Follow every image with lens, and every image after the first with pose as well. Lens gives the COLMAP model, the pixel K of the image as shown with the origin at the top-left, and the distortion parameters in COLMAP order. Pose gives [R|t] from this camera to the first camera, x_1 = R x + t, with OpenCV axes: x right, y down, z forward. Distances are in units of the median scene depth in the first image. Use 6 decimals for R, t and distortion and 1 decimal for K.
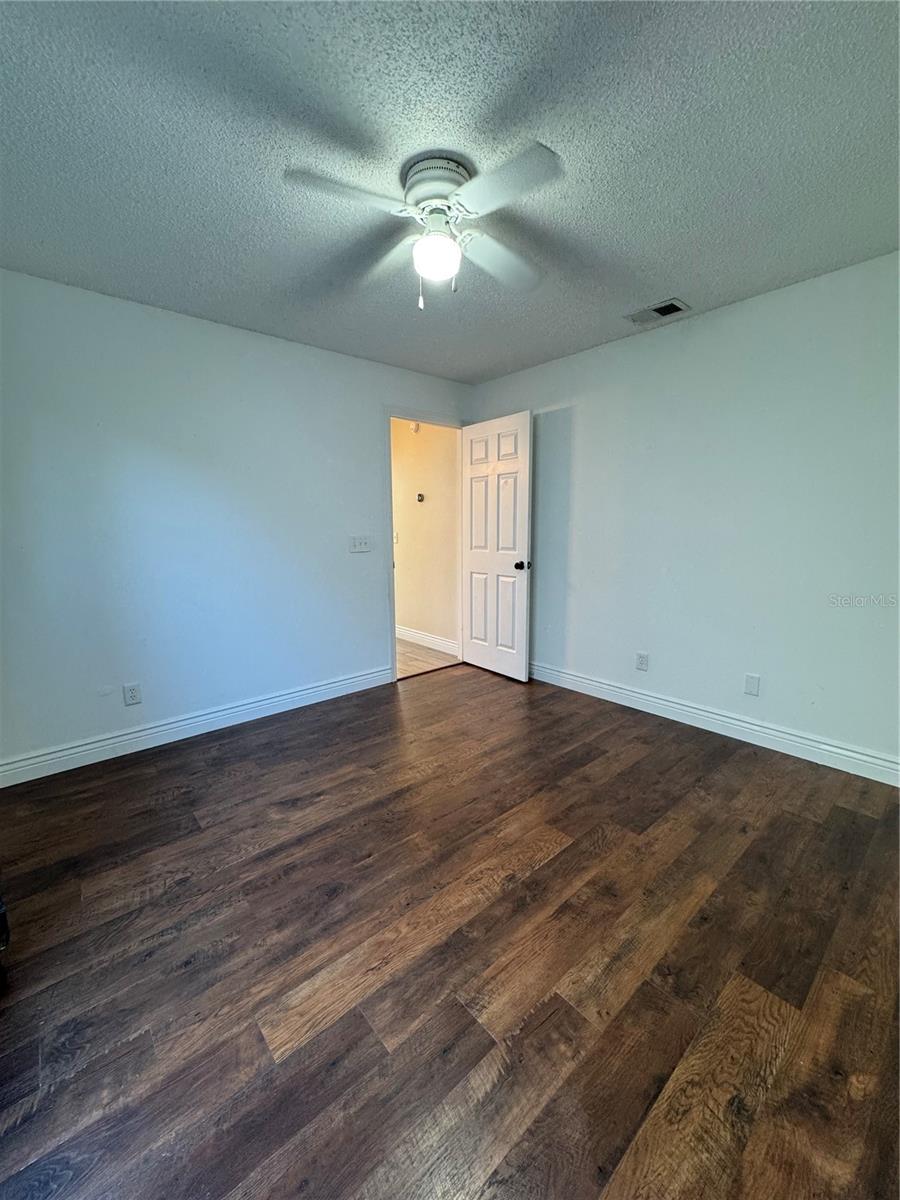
lens RADIAL K [[476.6, 0, 450.9], [0, 476.6, 598.1], [0, 0, 1]] dist [-0.005846, 0.001210]
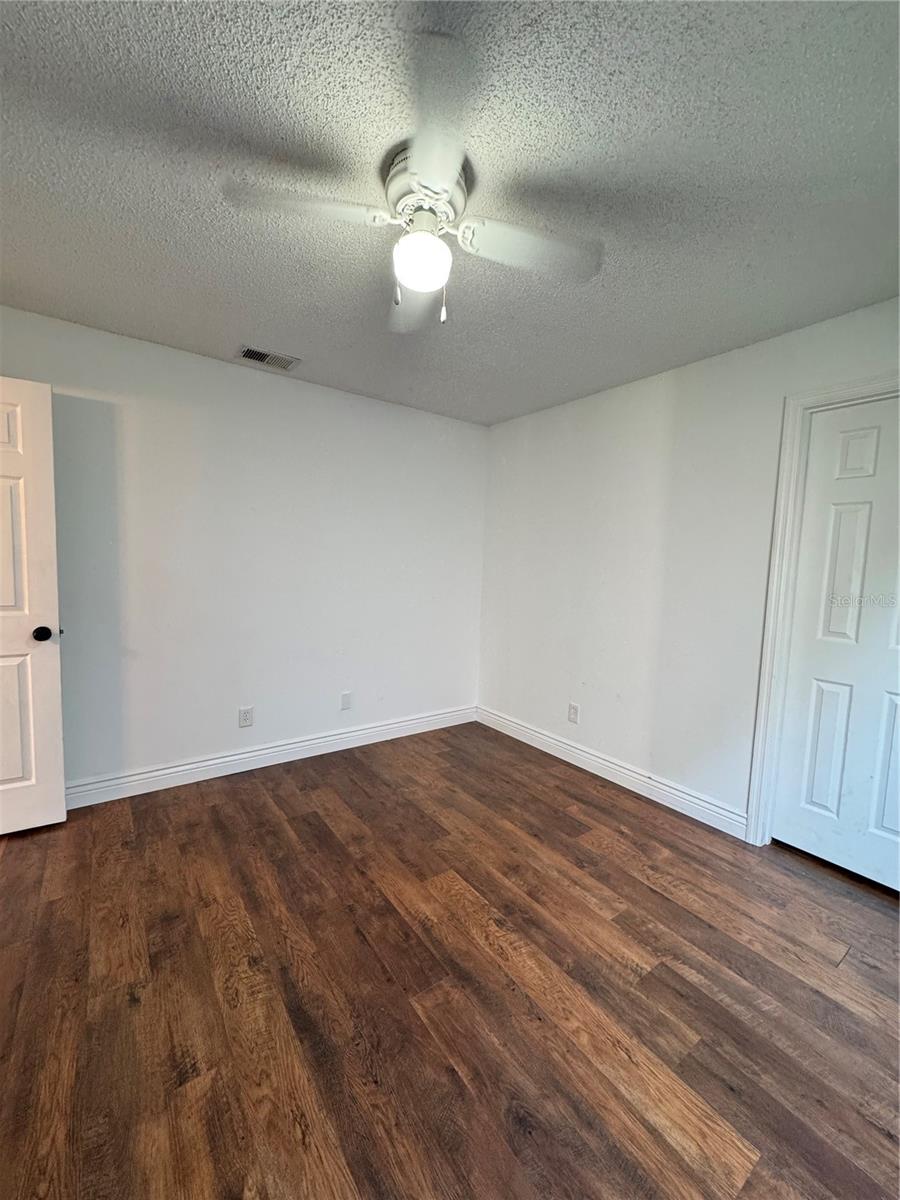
lens RADIAL K [[476.6, 0, 456.5], [0, 476.6, 596.3], [0, 0, 1]] dist [-0.005846, 0.001210]
pose [[0.084096, -0.060166, 0.994640, -0.874883], [0.122696, 0.991205, 0.049584, -0.175628], [-0.988875, 0.117868, 0.090738, 0.930584]]
